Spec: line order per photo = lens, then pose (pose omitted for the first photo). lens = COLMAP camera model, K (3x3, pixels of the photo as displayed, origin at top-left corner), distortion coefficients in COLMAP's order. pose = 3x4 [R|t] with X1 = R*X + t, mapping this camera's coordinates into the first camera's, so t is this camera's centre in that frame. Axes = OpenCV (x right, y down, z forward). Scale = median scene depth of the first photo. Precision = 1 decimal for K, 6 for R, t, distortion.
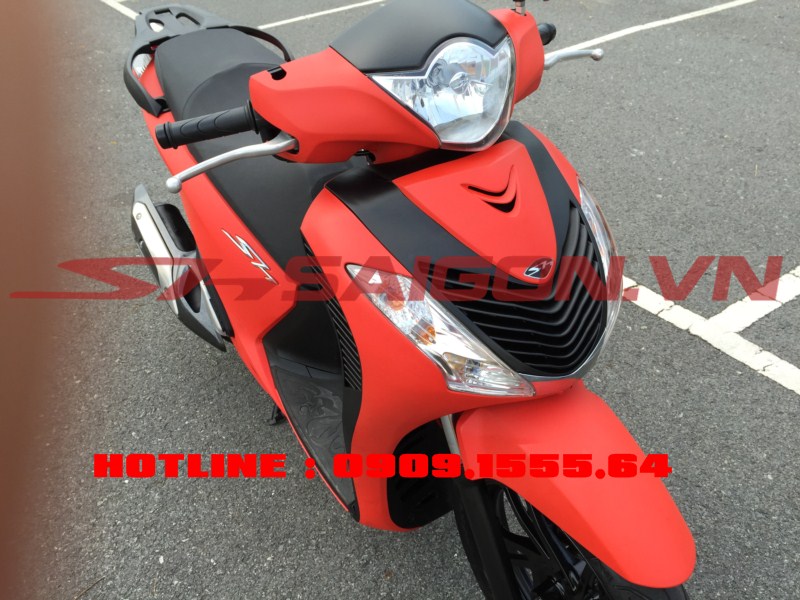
lens RADIAL K [[709.2, 0, 399.5], [0, 709.2, 301.0], [0, 0, 1]] dist [0.022442, -0.013175]
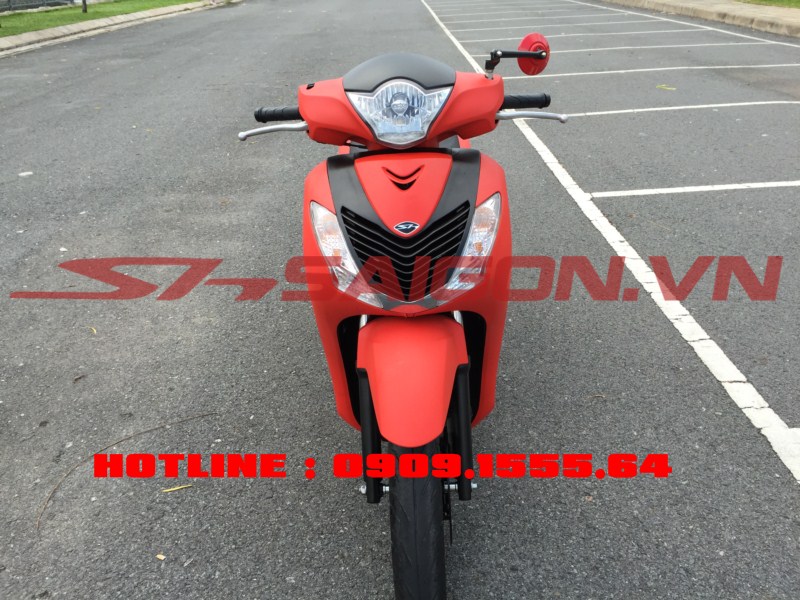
lens RADIAL K [[709.2, 0, 400.9], [0, 709.2, 299.6], [0, 0, 1]] dist [0.022442, -0.013175]
pose [[0.839508, 0.268800, -0.472199, 0.571282], [-0.323315, 0.945586, -0.036536, 0.096574], [0.436684, 0.183341, 0.880734, -0.195406]]
